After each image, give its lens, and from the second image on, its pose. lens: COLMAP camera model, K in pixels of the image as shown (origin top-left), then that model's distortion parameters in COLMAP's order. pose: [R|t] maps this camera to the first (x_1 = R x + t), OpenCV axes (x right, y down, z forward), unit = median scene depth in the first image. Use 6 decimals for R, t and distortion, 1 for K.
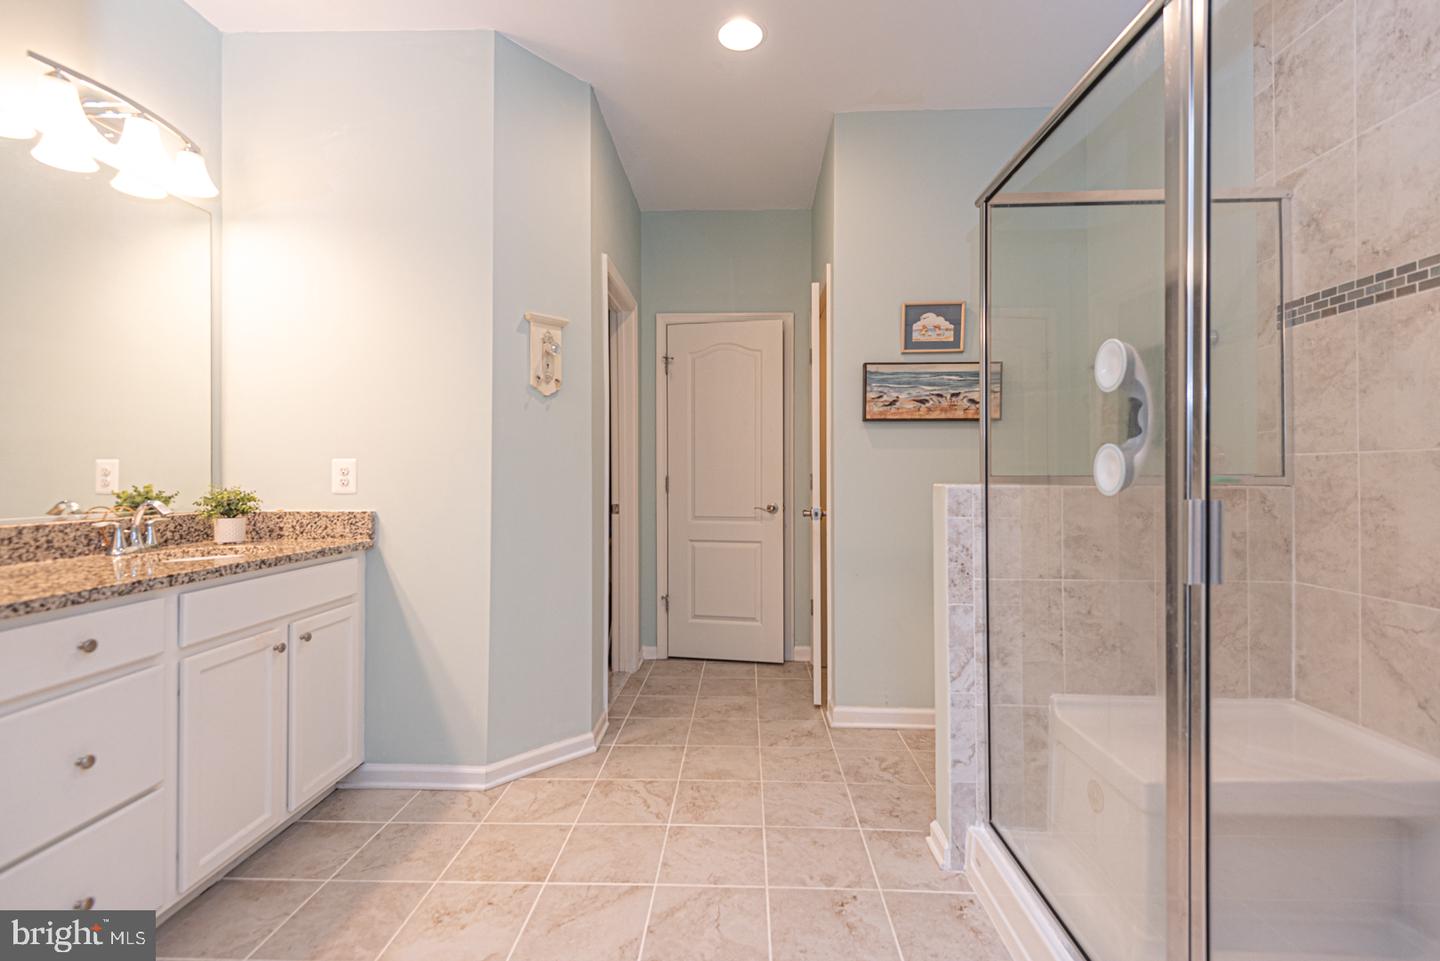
lens RADIAL K [[655.2, 0, 720.0], [0, 655.2, 480.5], [0, 0, 1]] dist [0.030464, -0.013058]
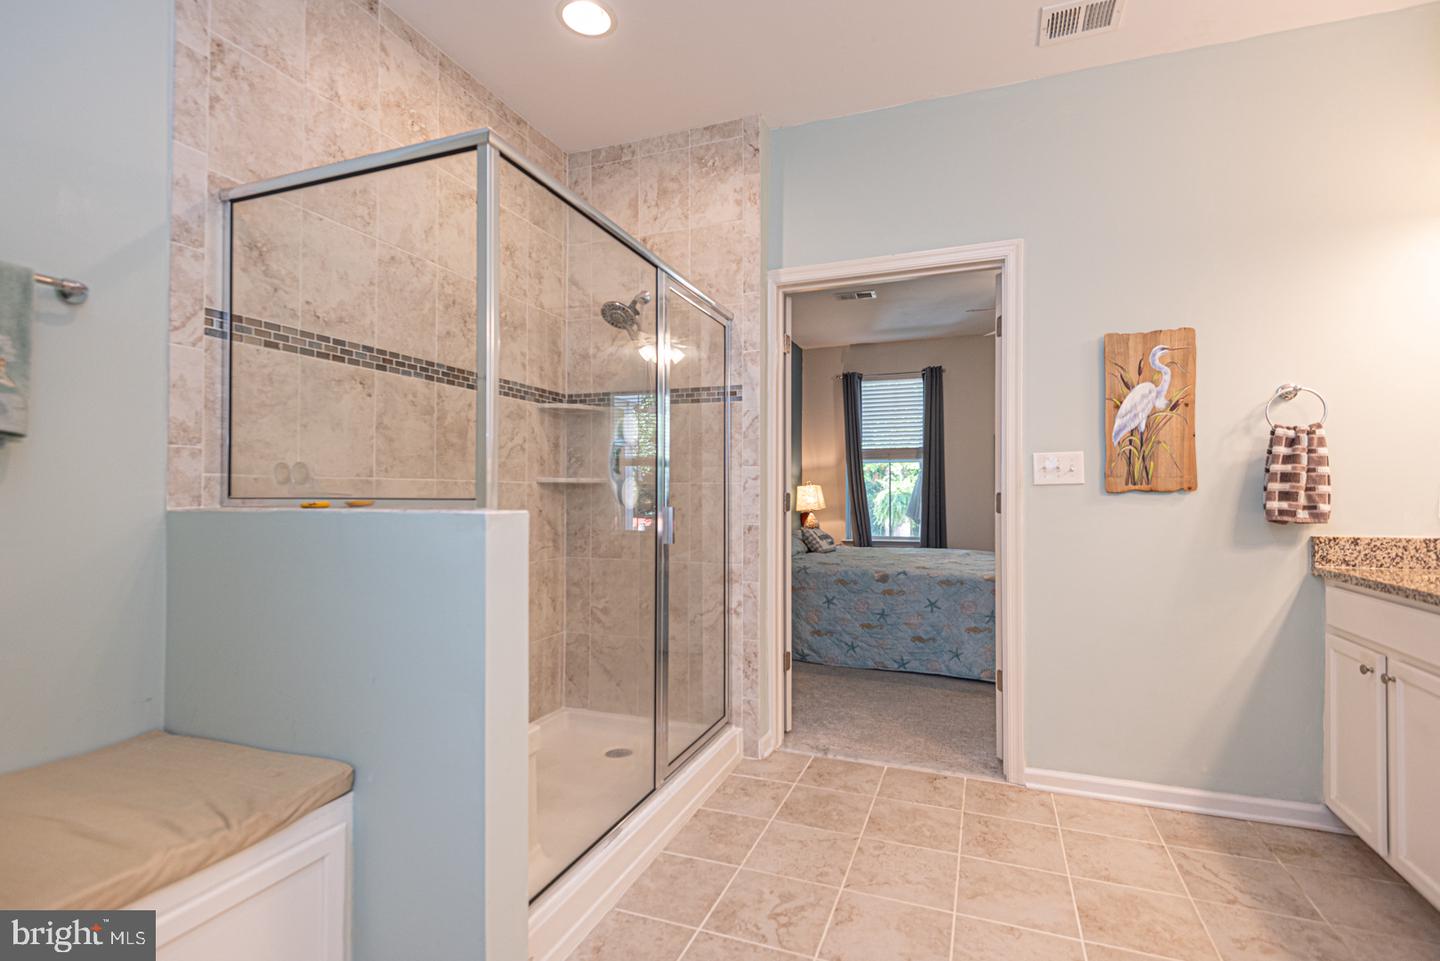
lens RADIAL K [[655.2, 0, 720.0], [0, 655.2, 480.5], [0, 0, 1]] dist [0.030464, -0.013058]
pose [[-0.942694, 0.005807, 0.333608, -0.122895], [0.002457, 0.999942, -0.010465, -0.021932], [-0.333650, -0.009046, -0.942654, 1.810720]]
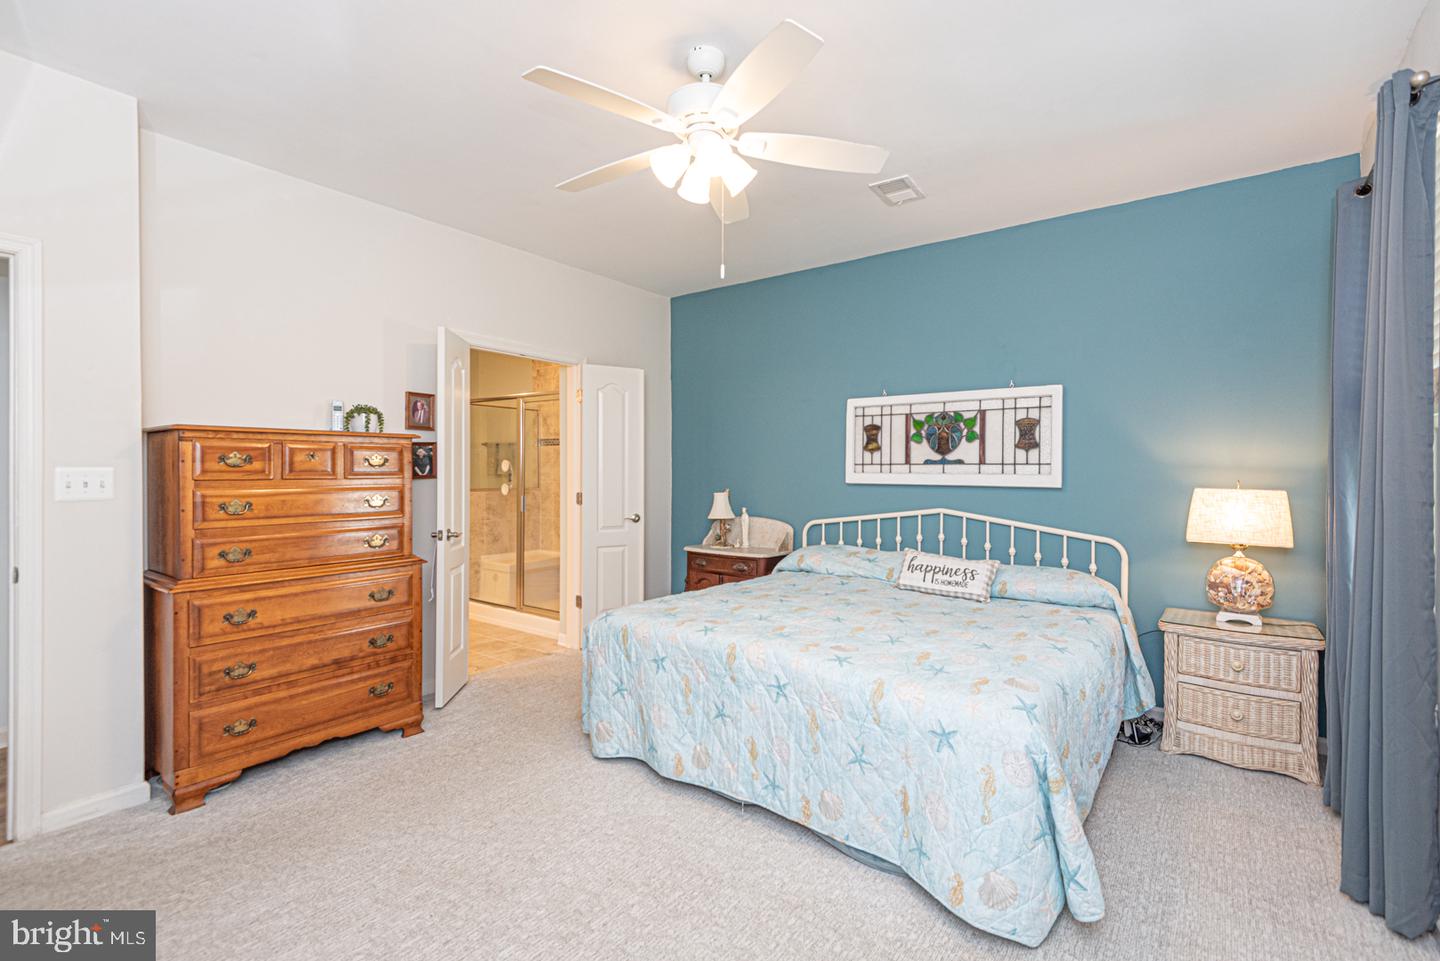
lens RADIAL K [[655.2, 0, 720.0], [0, 655.2, 480.5], [0, 0, 1]] dist [0.030464, -0.013058]
pose [[0.575680, -0.002860, 0.817670, -1.626120], [-0.007405, 0.999935, 0.008711, -0.091909], [-0.817641, -0.011070, 0.575622, -2.014638]]
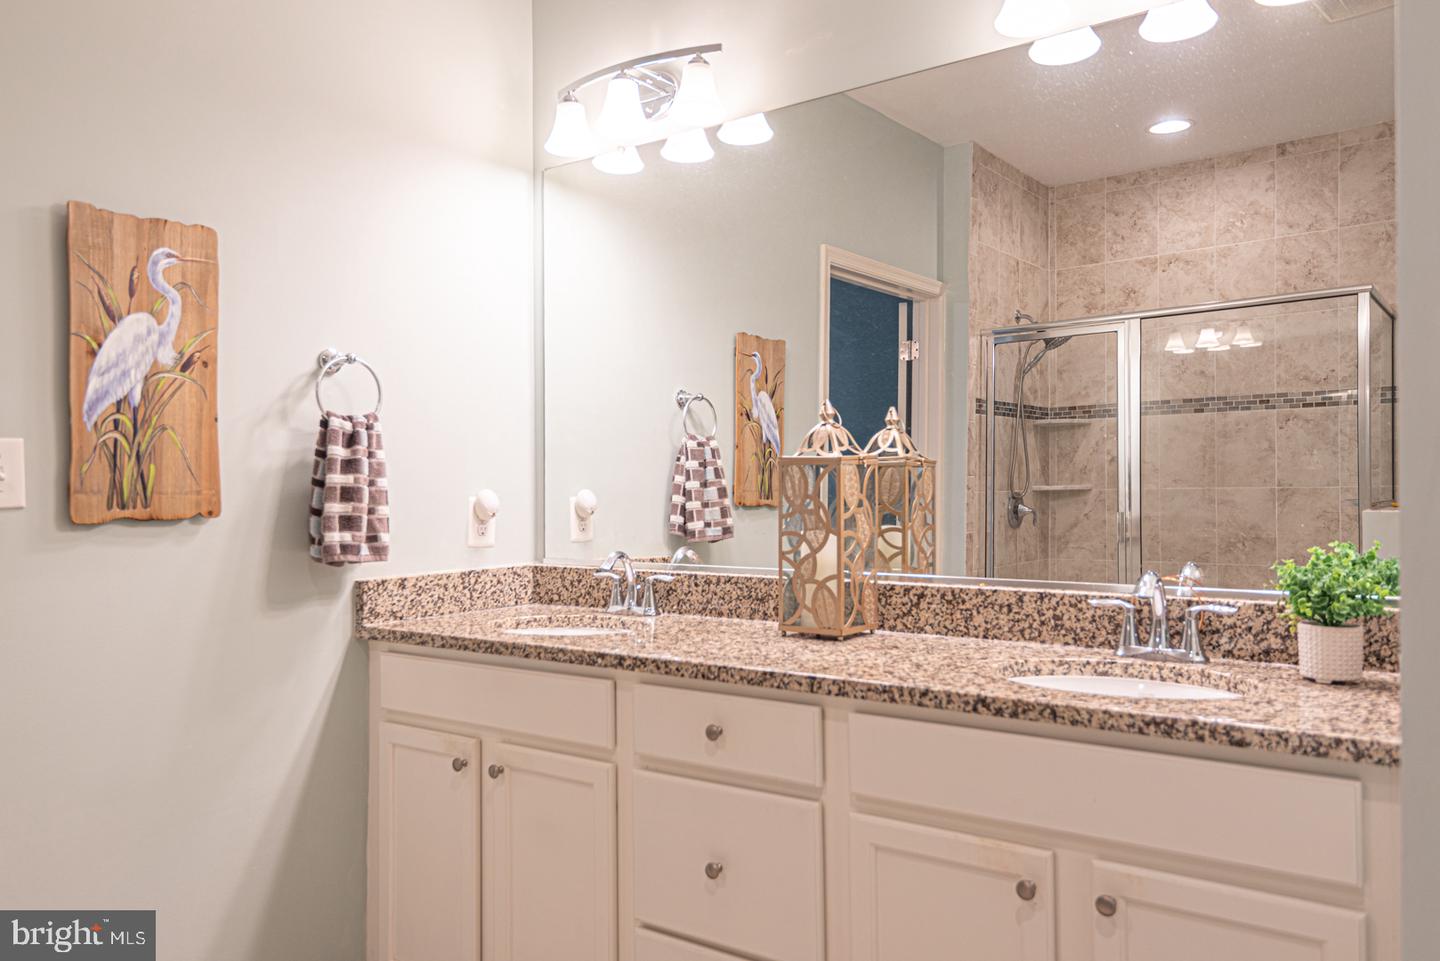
lens RADIAL K [[1105.2, 0, 720.0], [0, 1105.2, 480.5], [0, 0, 1]] dist [0.029707, -0.001285]
pose [[-0.575907, 0.001717, -0.817514, 0.148315], [0.004080, 0.999991, -0.000774, -0.053653], [0.817505, -0.003781, -0.575909, 1.406257]]
